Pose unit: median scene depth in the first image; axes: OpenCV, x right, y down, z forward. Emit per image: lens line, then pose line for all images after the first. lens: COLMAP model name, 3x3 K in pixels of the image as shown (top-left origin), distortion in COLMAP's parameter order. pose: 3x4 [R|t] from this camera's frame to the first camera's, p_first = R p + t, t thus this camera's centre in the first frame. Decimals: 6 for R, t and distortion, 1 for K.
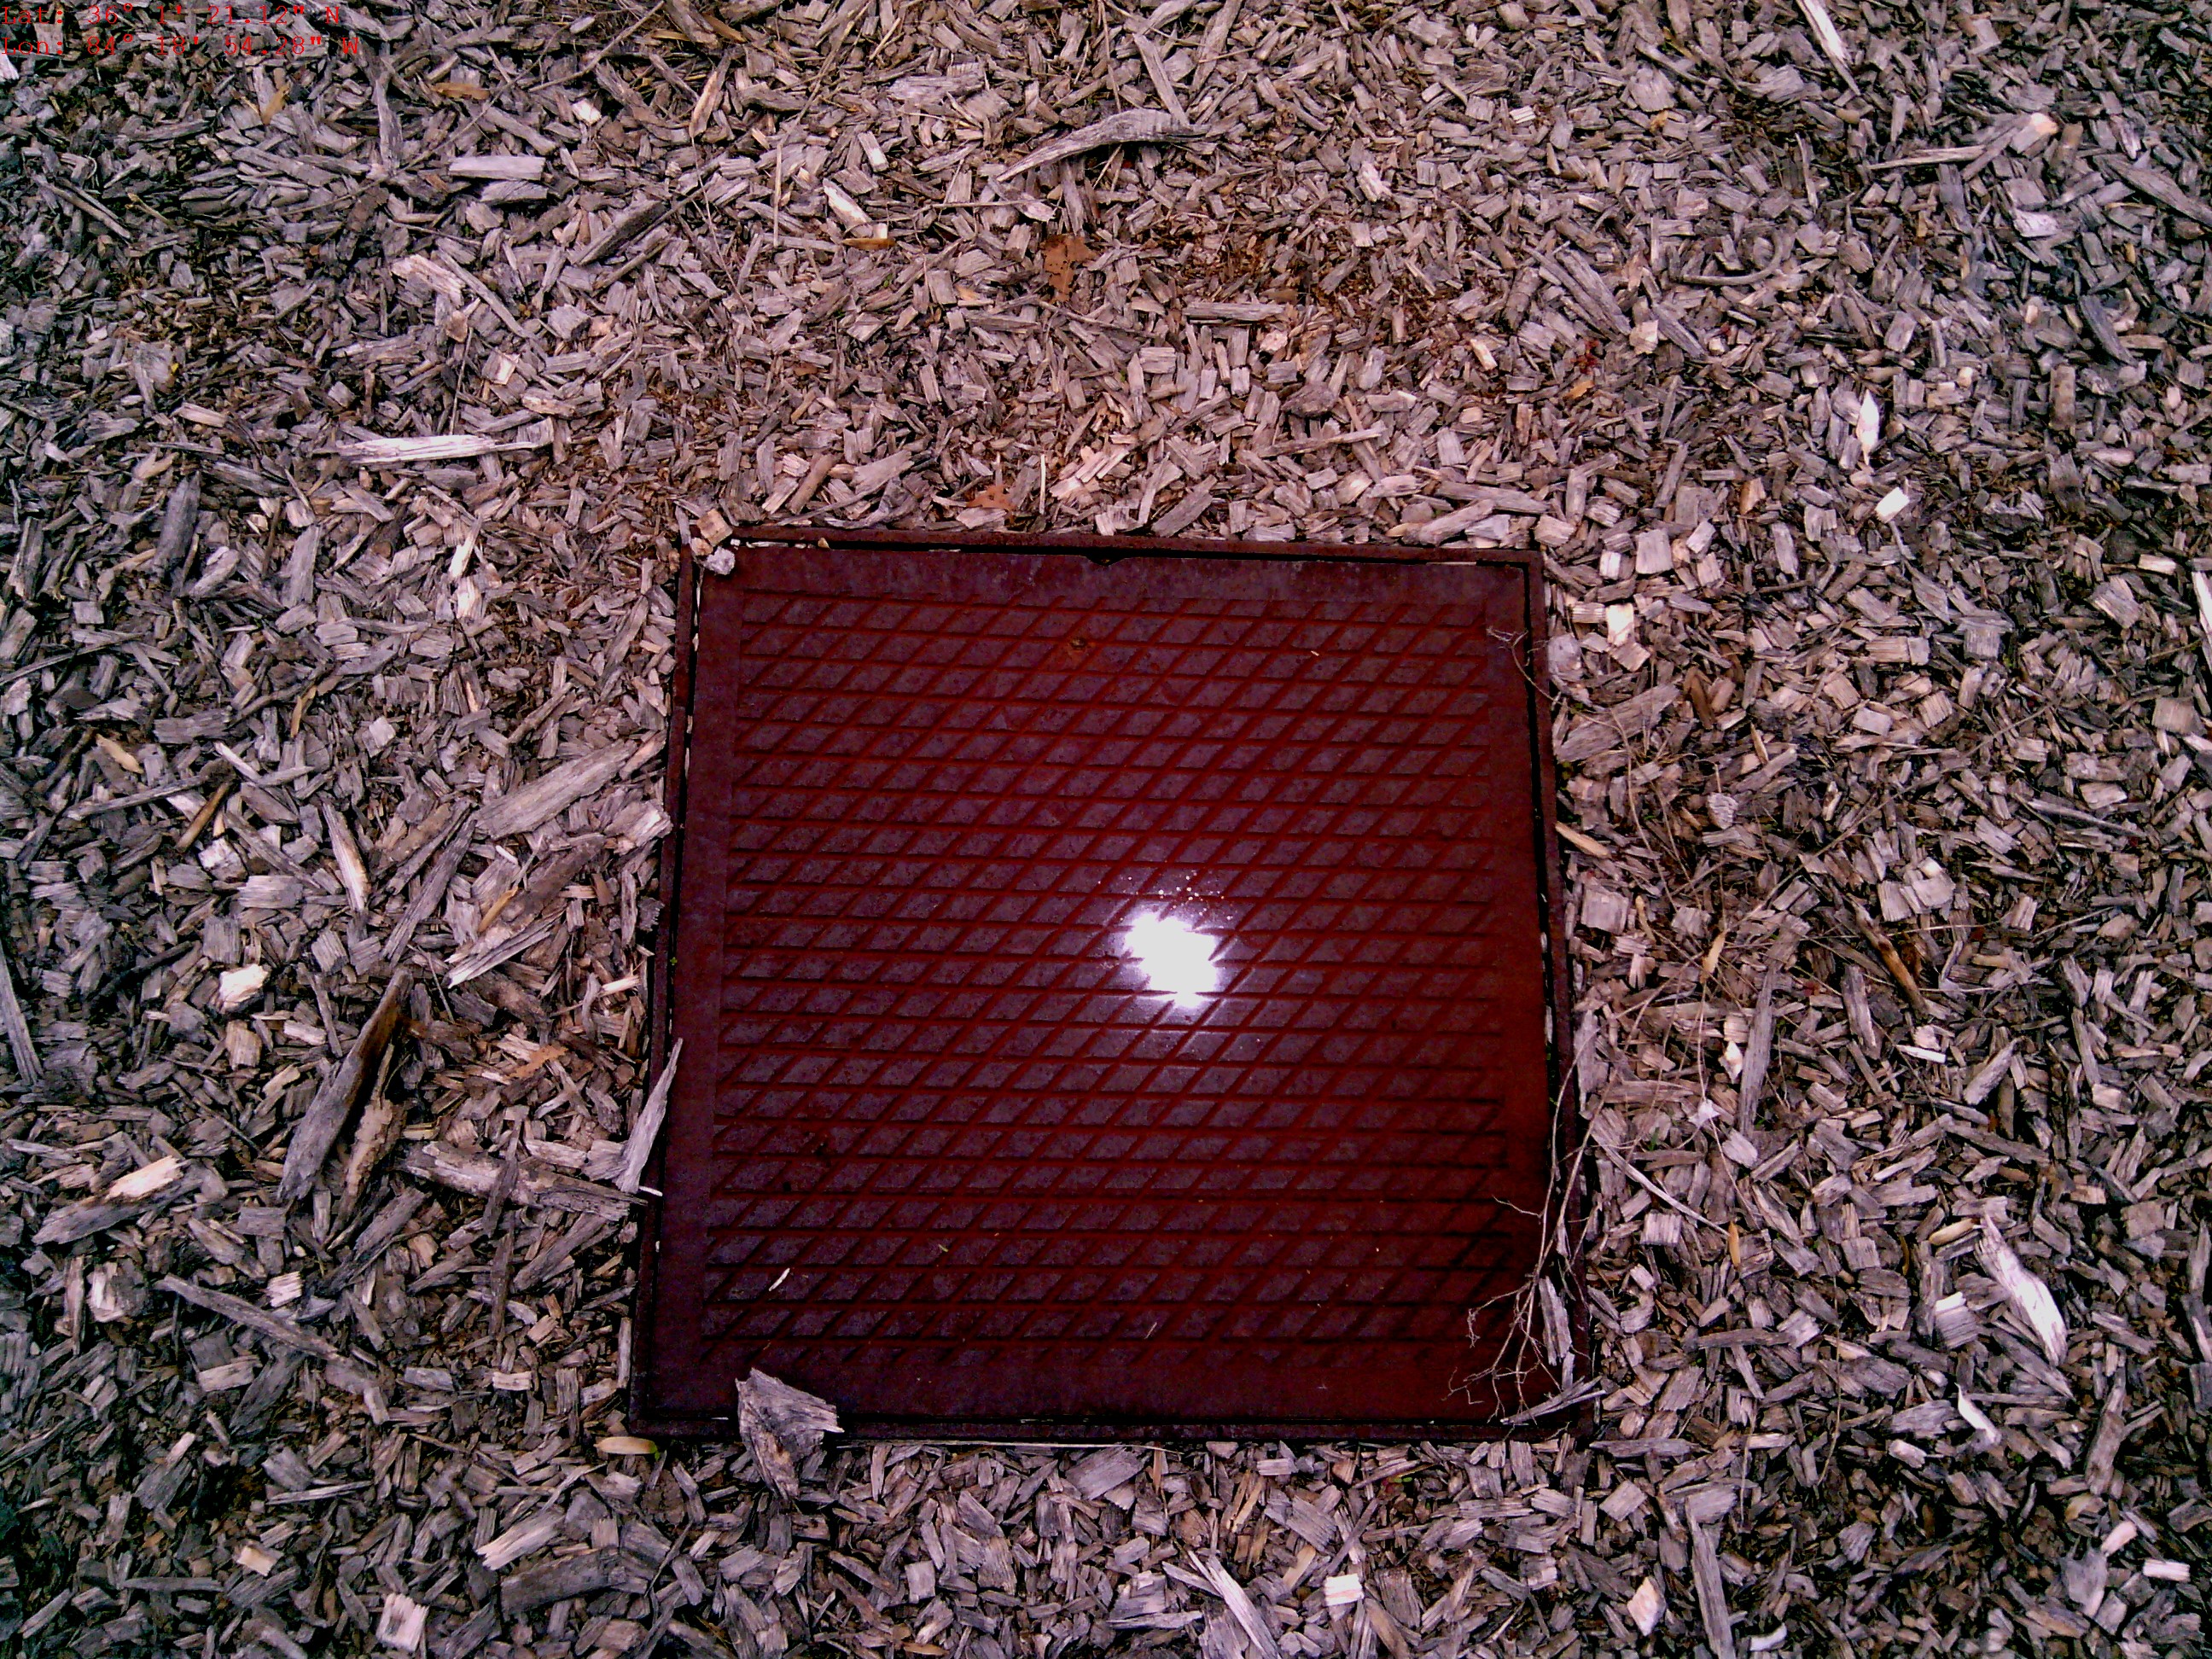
lens RADIAL K [[2002.7, 0, 1110.2], [0, 2002.7, 819.2], [0, 0, 1]] dist [0.060136, -0.160426]
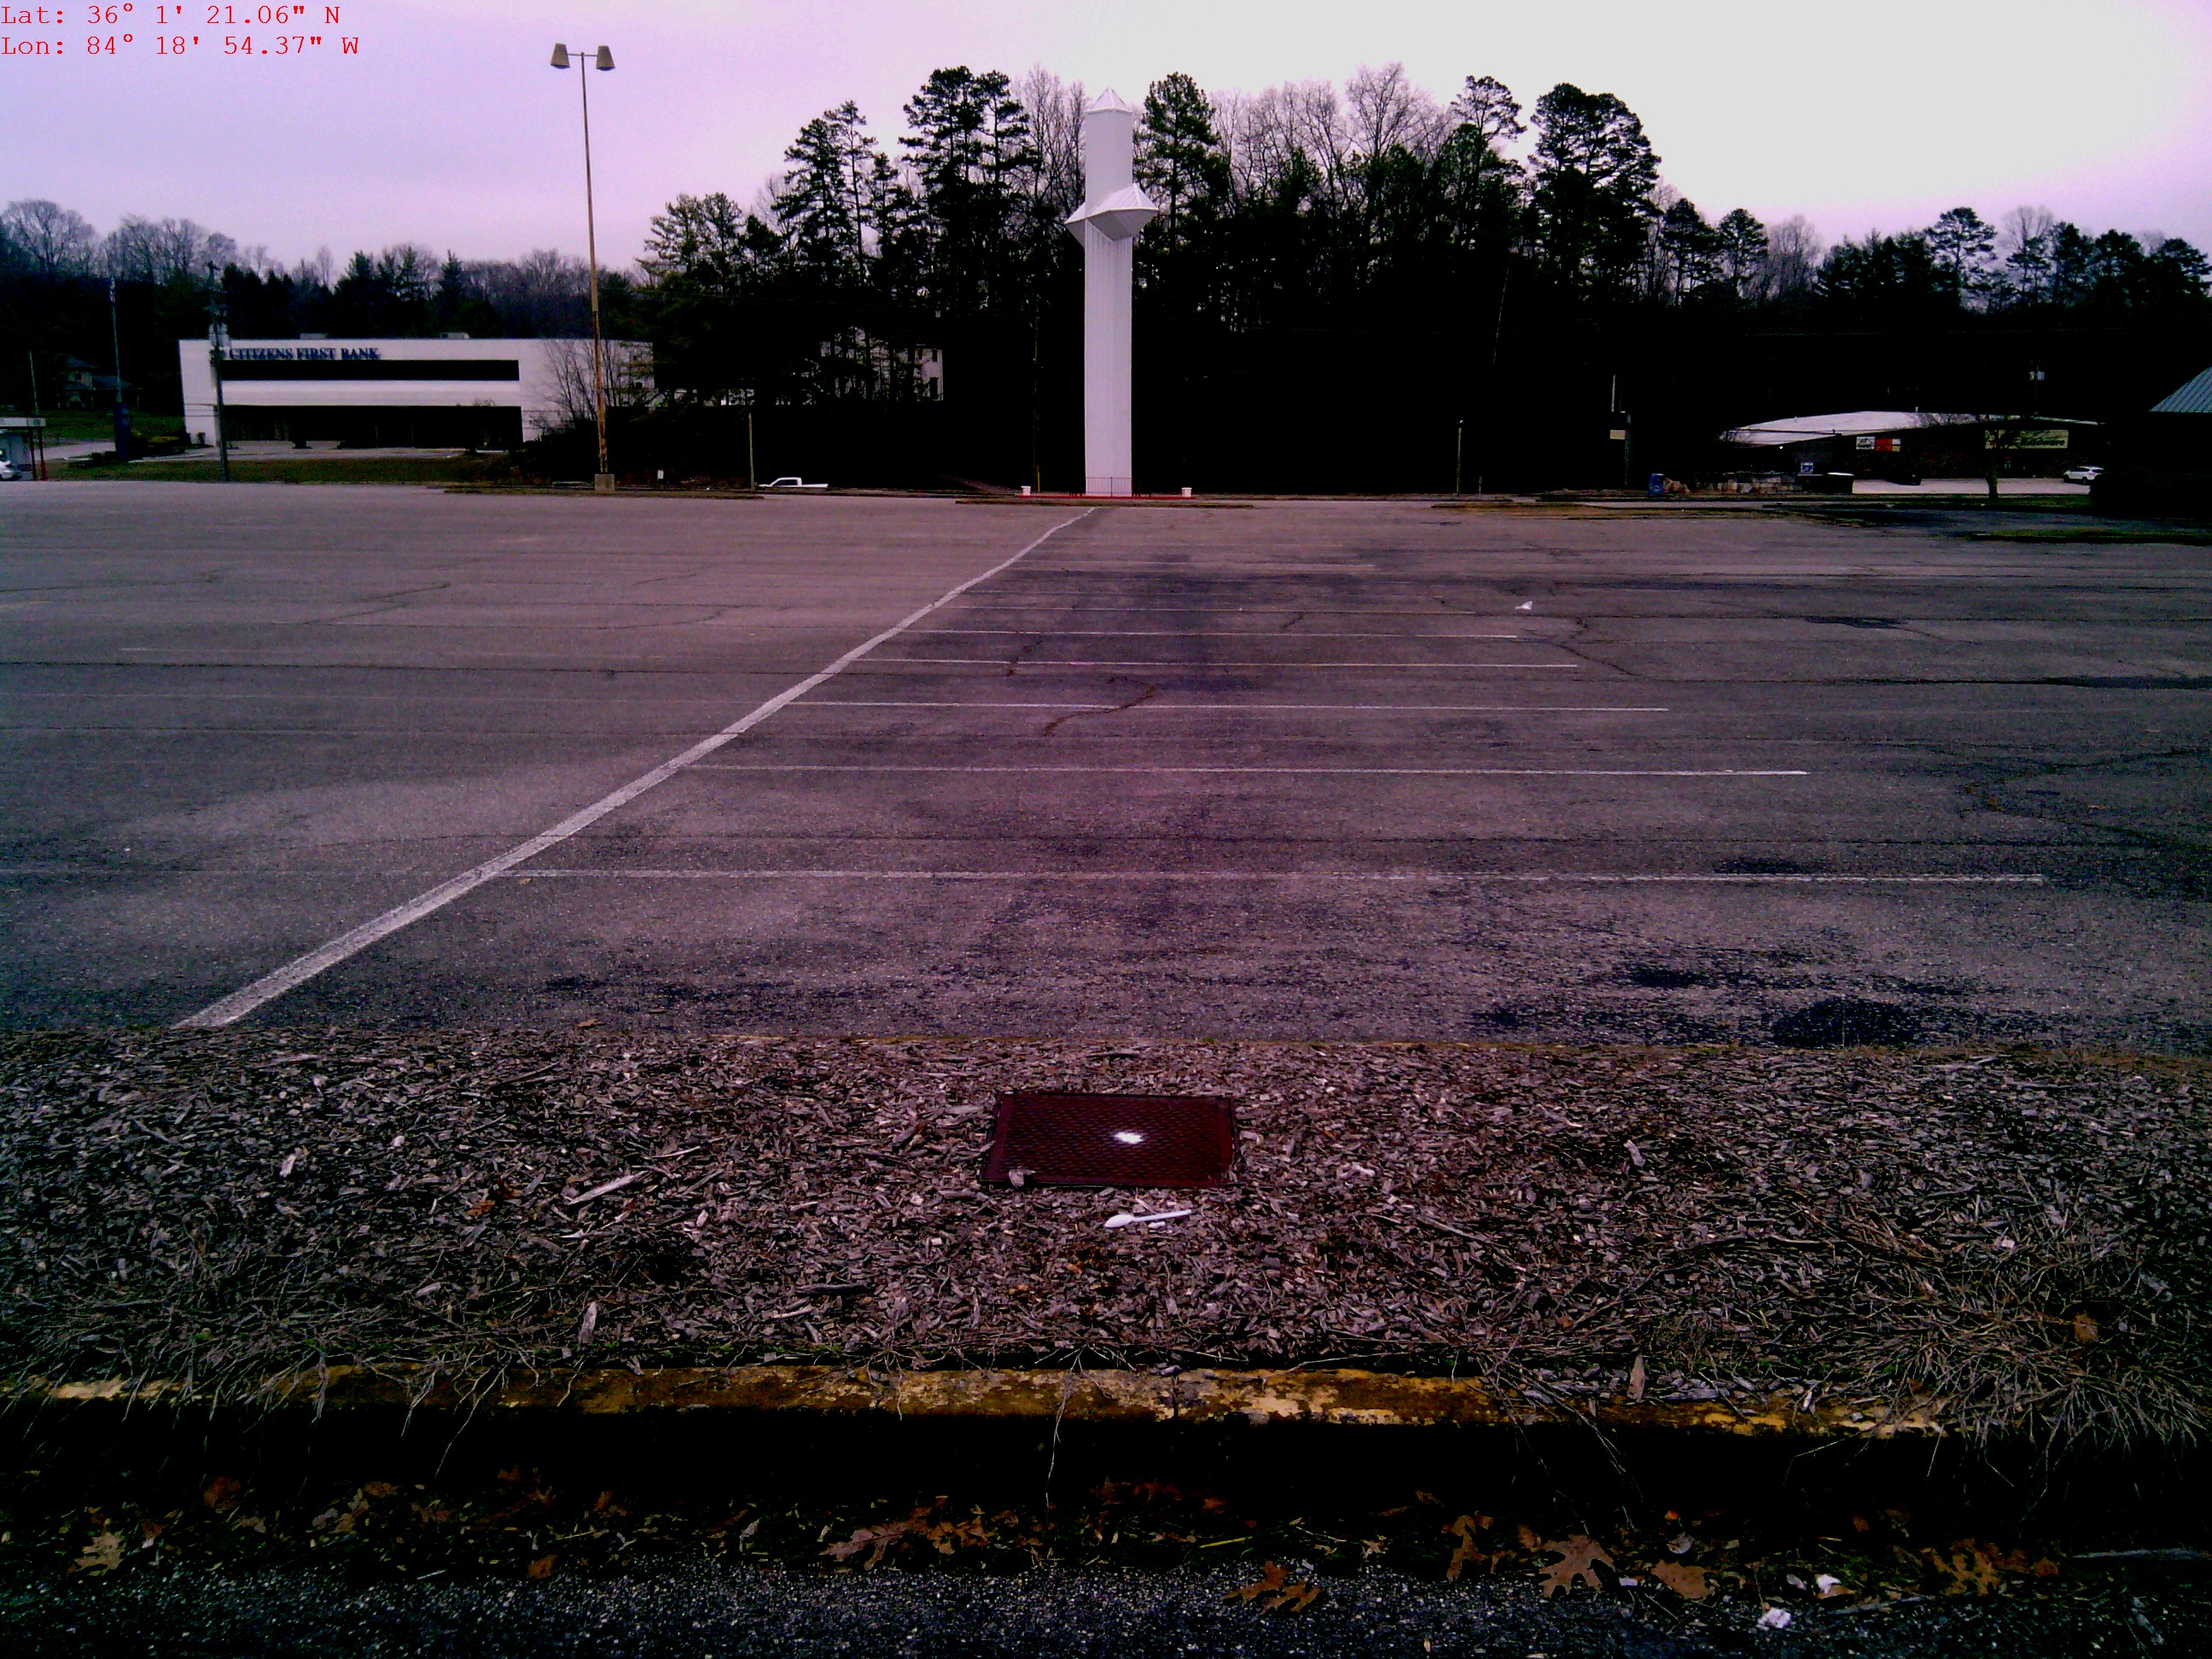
lens RADIAL K [[2002.7, 0, 1110.2], [0, 2002.7, 819.2], [0, 0, 1]] dist [0.060136, -0.160426]
pose [[0.998750, -0.039945, -0.030040, 0.128590], [-0.007791, 0.469269, -0.883021, 2.991582], [0.049370, 0.882151, 0.468371, -1.212524]]
